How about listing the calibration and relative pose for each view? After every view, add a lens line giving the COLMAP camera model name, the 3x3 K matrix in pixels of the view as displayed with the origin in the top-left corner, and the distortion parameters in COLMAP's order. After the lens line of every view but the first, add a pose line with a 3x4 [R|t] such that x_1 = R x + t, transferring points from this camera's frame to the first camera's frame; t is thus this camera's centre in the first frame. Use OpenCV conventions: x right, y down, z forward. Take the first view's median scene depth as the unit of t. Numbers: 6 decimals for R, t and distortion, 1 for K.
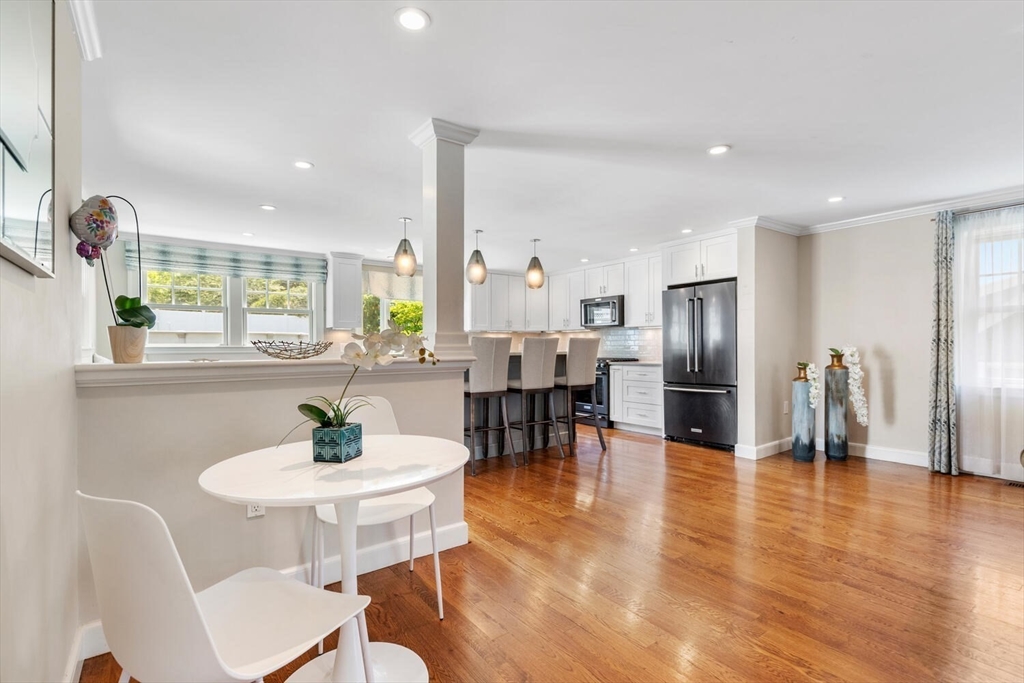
lens RADIAL K [[470.6, 0, 506.6], [0, 470.6, 344.7], [0, 0, 1]] dist [0.000721, -0.000105]
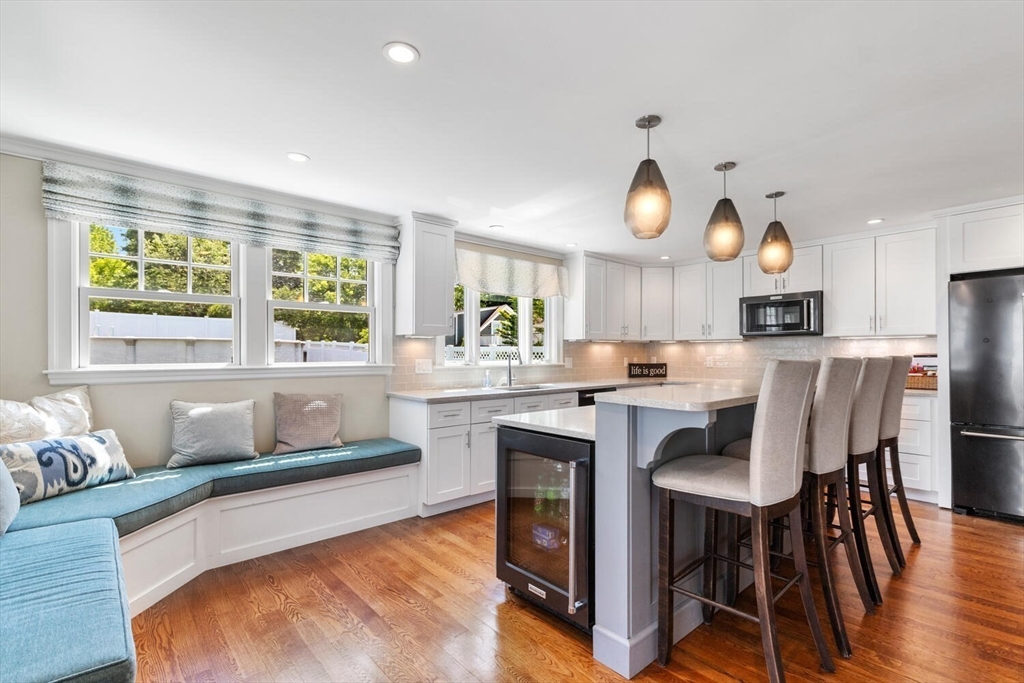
lens RADIAL K [[468.3, 0, 515.9], [0, 468.3, 353.5], [0, 0, 1]] dist [-0.001972, 0.000554]
pose [[0.995641, 0.002039, 0.093247, -0.316014], [-0.002416, 0.999989, 0.003930, -0.016394], [-0.093238, -0.004138, 0.995635, 0.407093]]
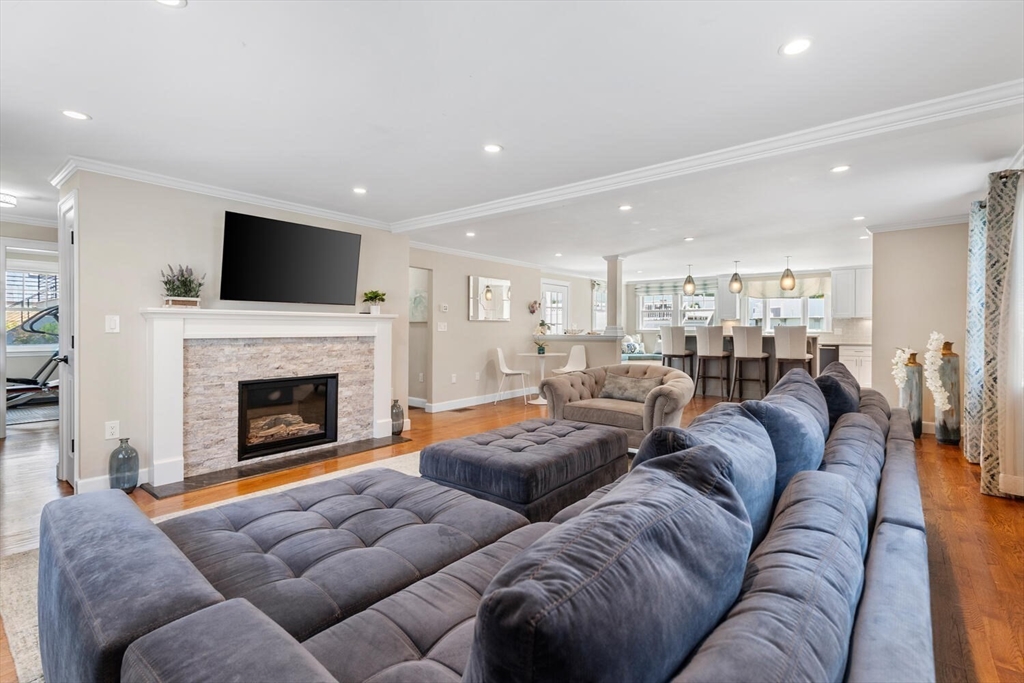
lens RADIAL K [[470.2, 0, 512.0], [0, 470.2, 329.1], [0, 0, 1]] dist [0.000710, 0.000053]
pose [[0.242115, 0.005150, -0.970234, 1.182879], [-0.000721, 0.999987, 0.005128, -0.009576], [0.970247, -0.000542, 0.242116, -0.149509]]
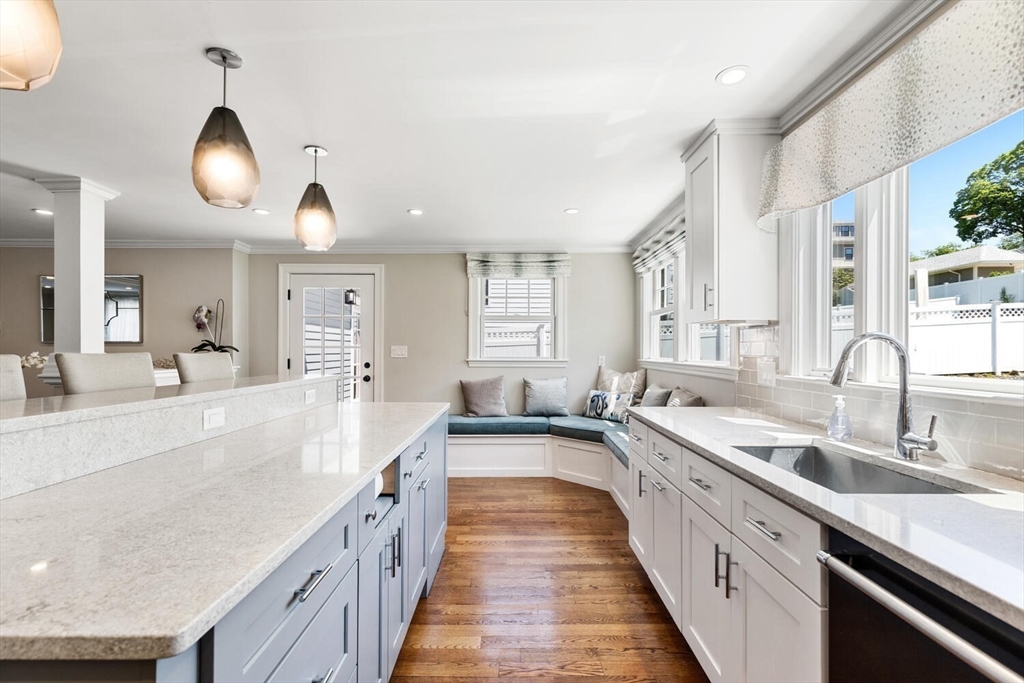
lens RADIAL K [[453.6, 0, 512.4], [0, 453.6, 351.0], [0, 0, 1]] dist [0.002248, 0.000474]
pose [[-0.586320, 0.002212, -0.810077, 0.076186], [-0.000272, 0.999996, 0.002928, -0.014549], [0.810080, 0.001937, -0.586317, 1.200720]]
